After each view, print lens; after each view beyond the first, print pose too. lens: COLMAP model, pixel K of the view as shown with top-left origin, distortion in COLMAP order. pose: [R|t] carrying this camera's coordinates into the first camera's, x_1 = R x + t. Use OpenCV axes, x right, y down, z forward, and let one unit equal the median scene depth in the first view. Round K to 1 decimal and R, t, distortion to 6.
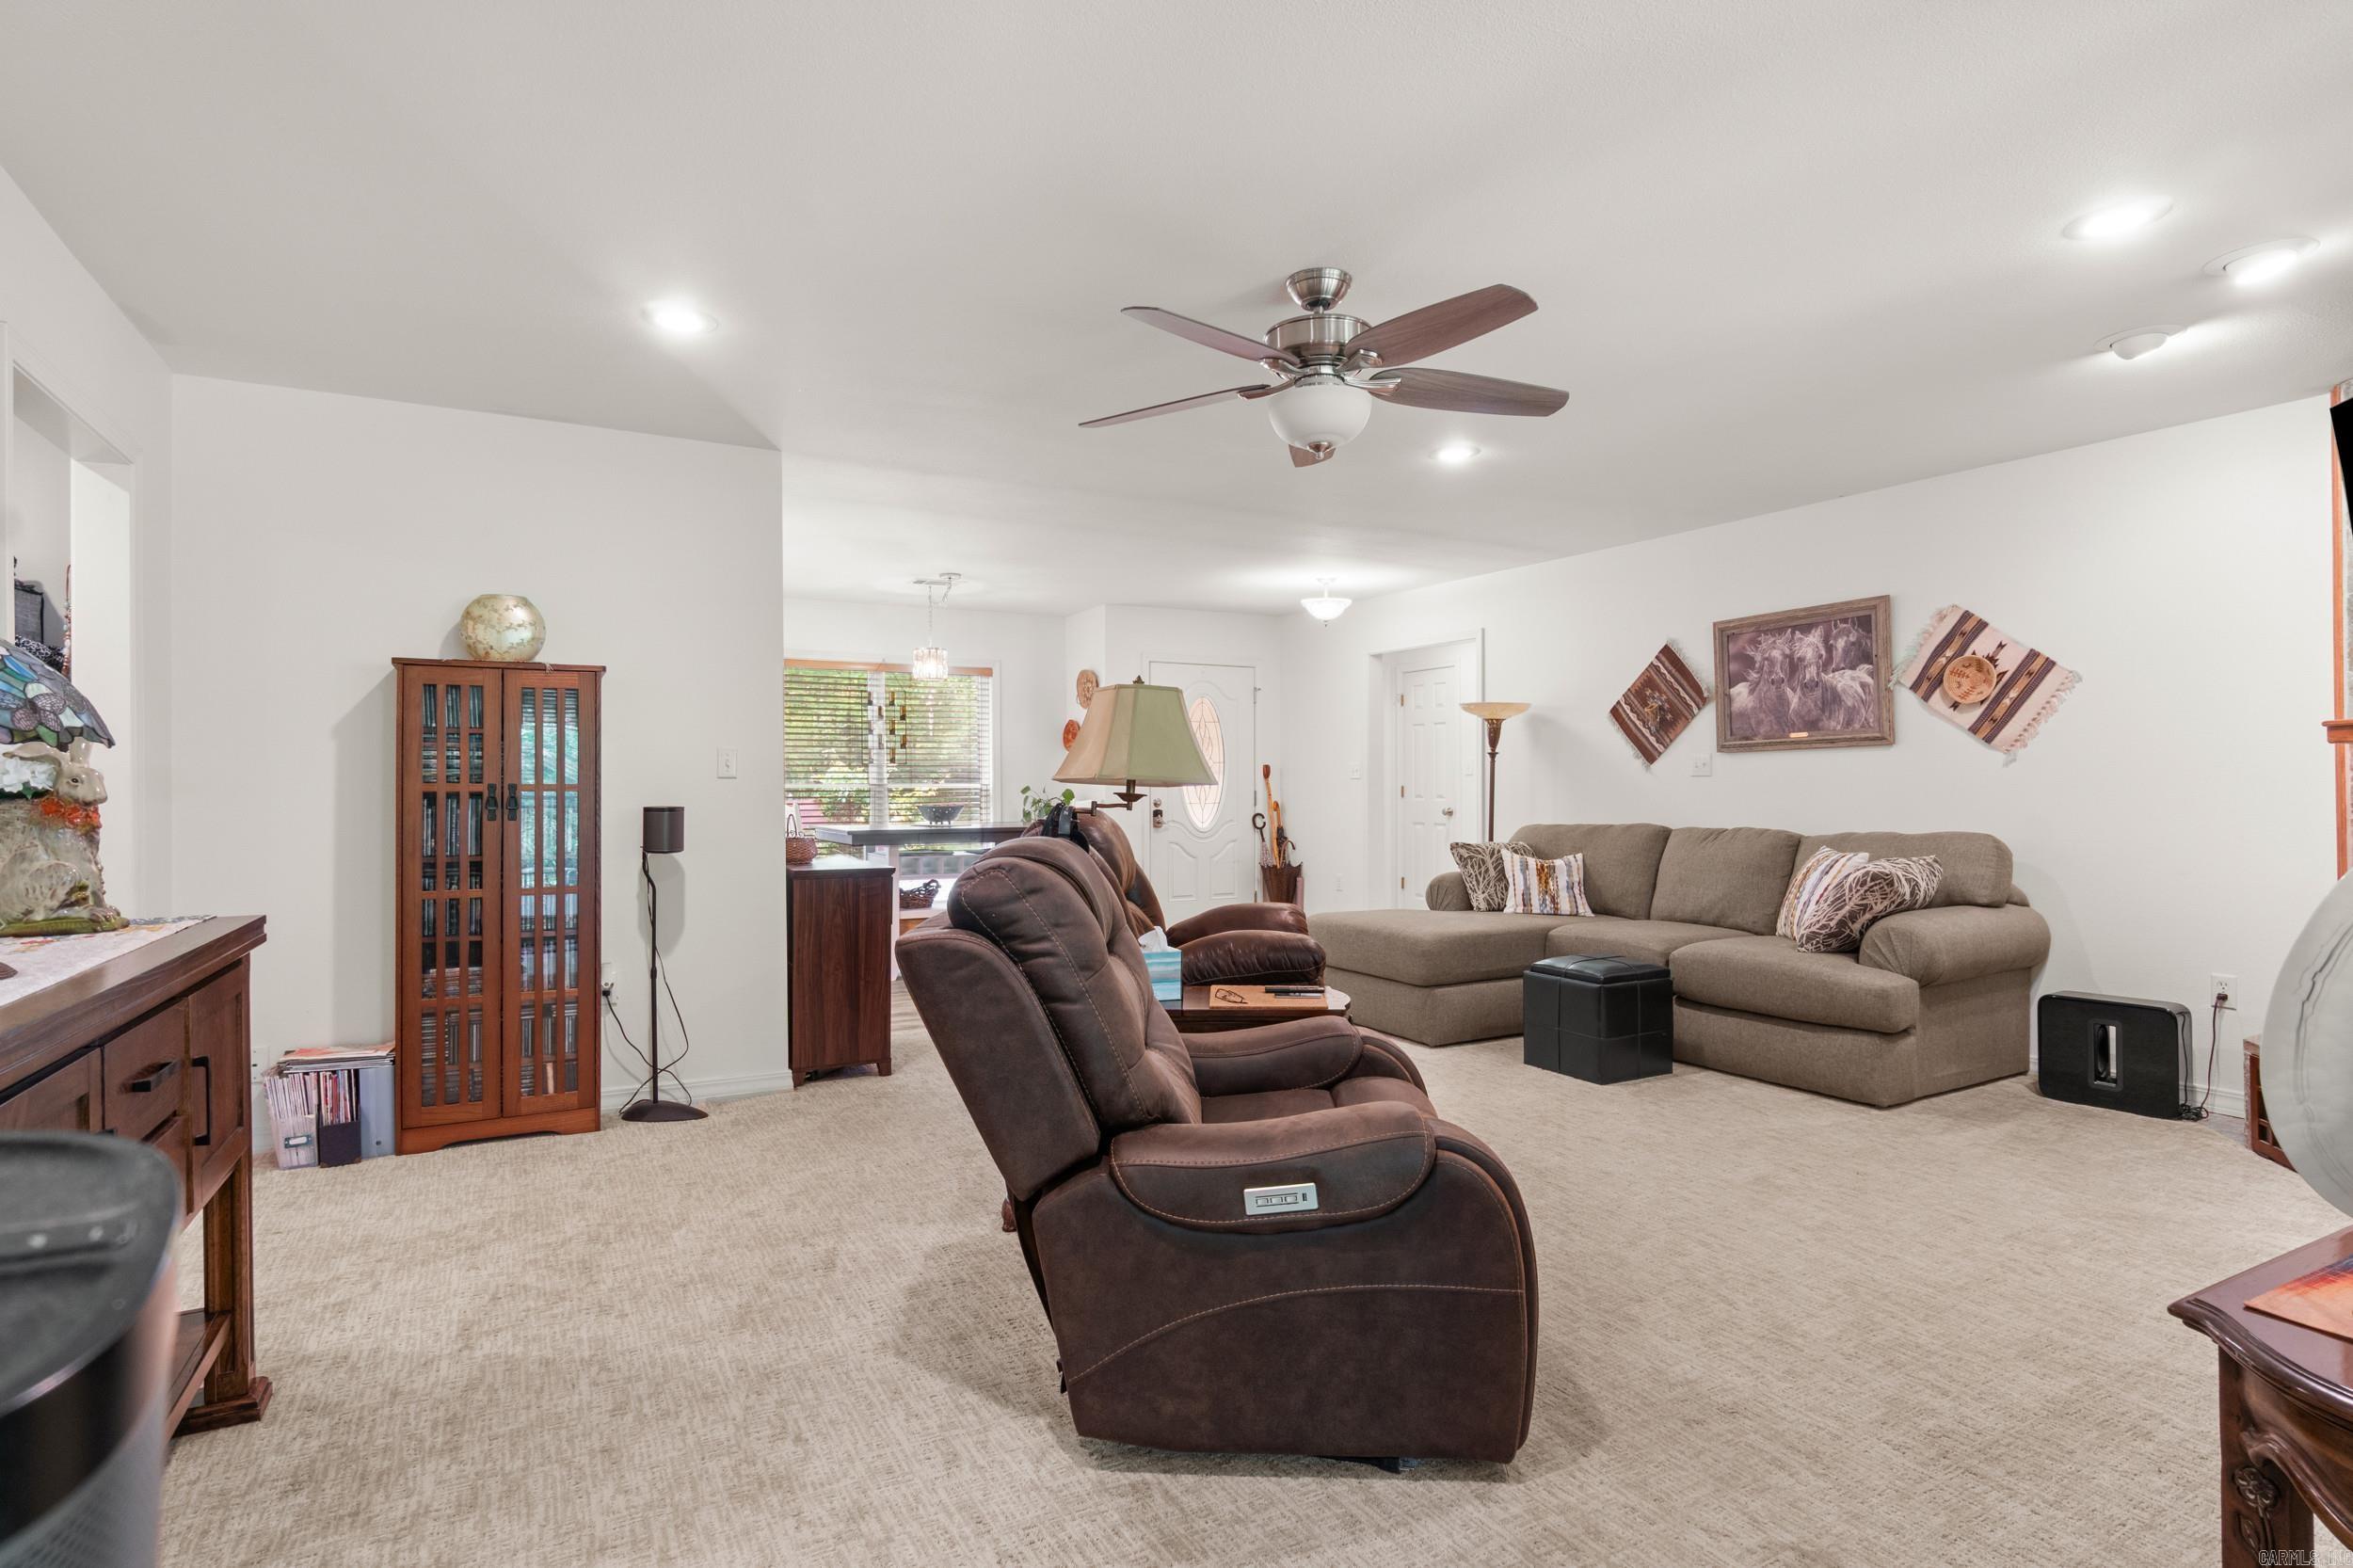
lens RADIAL K [[1196.7, 0, 1167.5], [0, 1196.7, 782.6], [0, 0, 1]] dist [-0.011263, -0.000086]
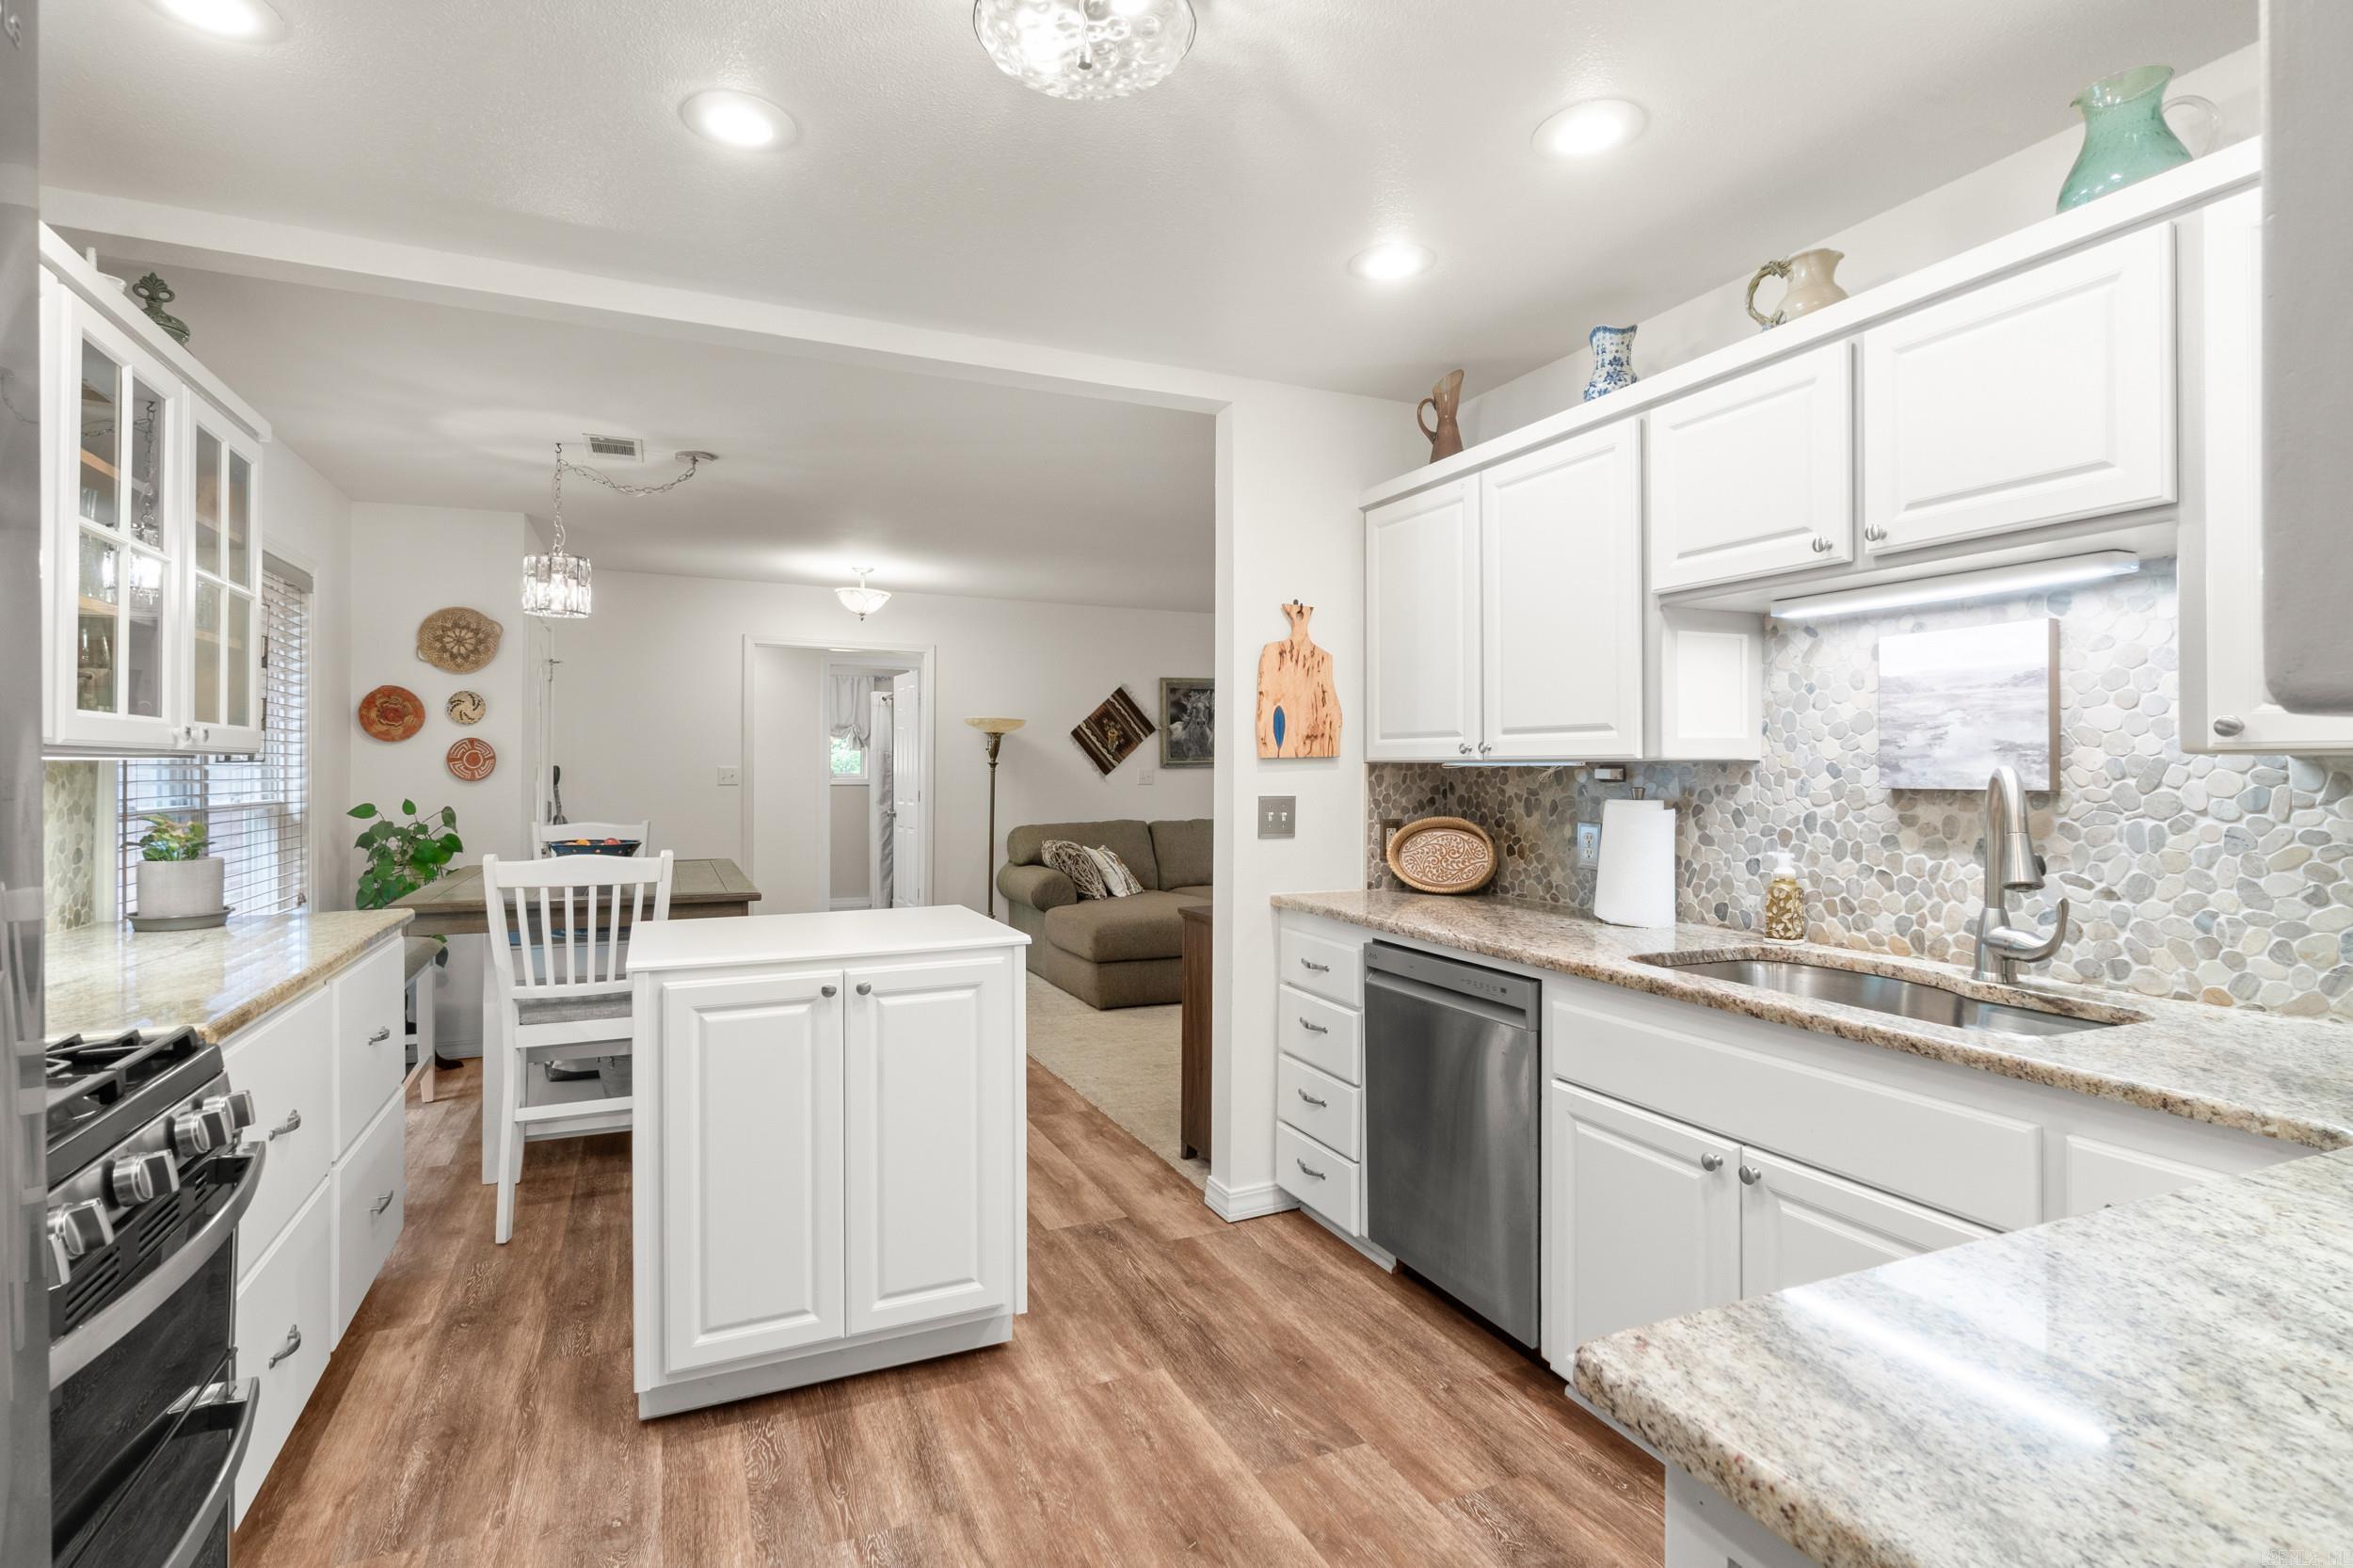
lens RADIAL K [[1130.0, 0, 1172.2], [0, 1130.0, 767.1], [0, 0, 1]] dist [-0.001304, 0.000215]
pose [[0.064610, 0.005823, 0.997894, -0.832764], [-0.004835, 0.999973, -0.005522, -0.017276], [-0.997899, -0.004468, 0.064636, 0.825503]]
